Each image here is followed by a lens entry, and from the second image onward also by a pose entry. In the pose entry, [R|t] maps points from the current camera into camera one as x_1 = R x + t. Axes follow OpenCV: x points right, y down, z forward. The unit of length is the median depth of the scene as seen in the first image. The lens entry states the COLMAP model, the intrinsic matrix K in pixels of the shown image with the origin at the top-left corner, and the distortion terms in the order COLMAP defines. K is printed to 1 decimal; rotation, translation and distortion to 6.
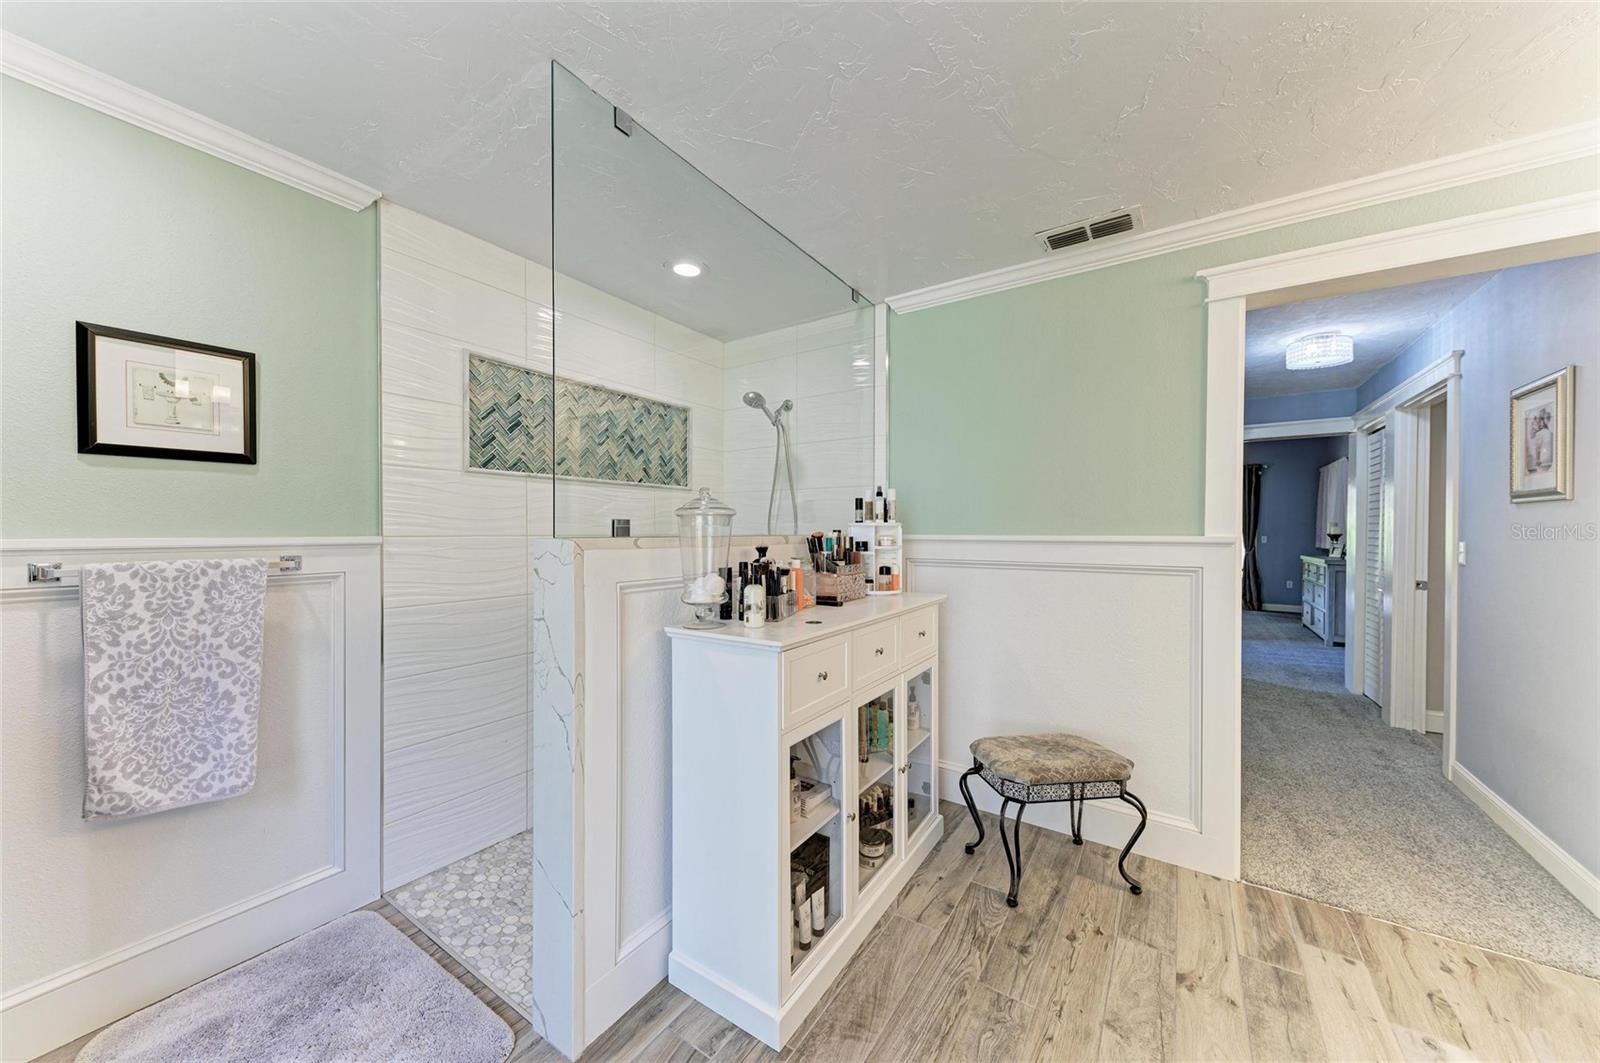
lens RADIAL K [[574.0, 0, 806.4], [0, 574.0, 530.7], [0, 0, 1]] dist [0.002428, 0.000083]
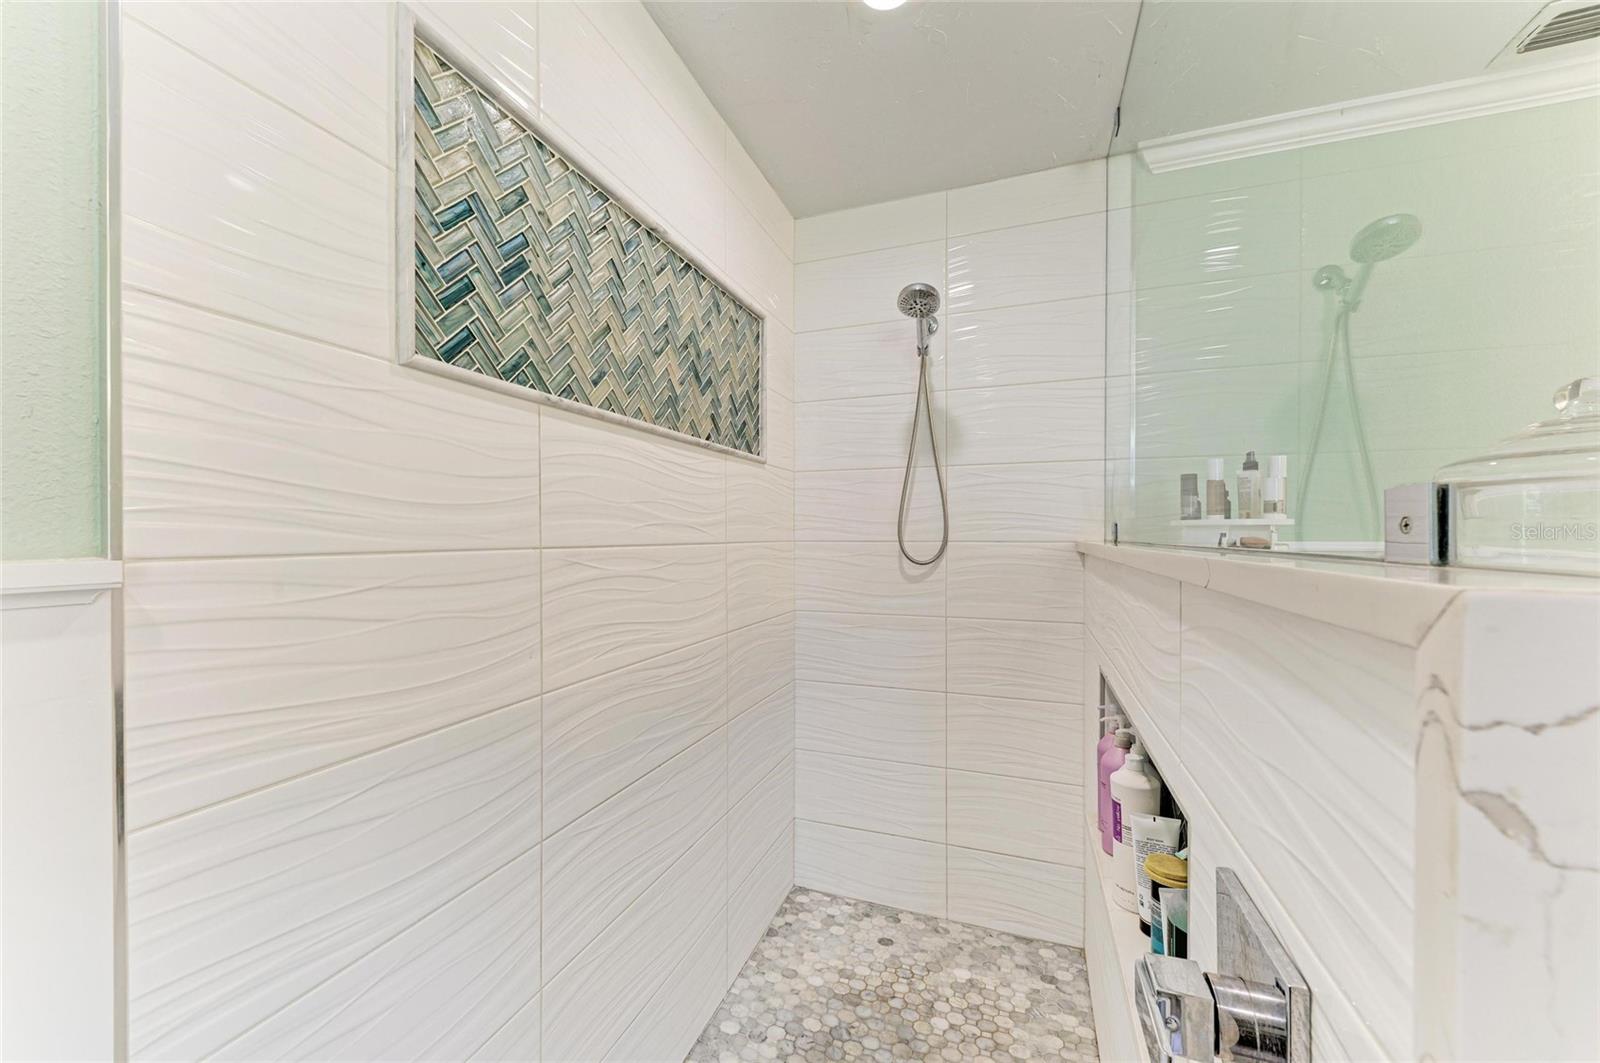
lens RADIAL K [[616.2, 0, 792.8], [0, 616.2, 535.4], [0, 0, 1]] dist [-0.001347, -0.000077]
pose [[0.976321, -0.000915, 0.216326, -0.395297], [0.000879, 1.000000, 0.000261, 0.000321], [-0.216327, -0.000065, 0.976321, 0.523582]]
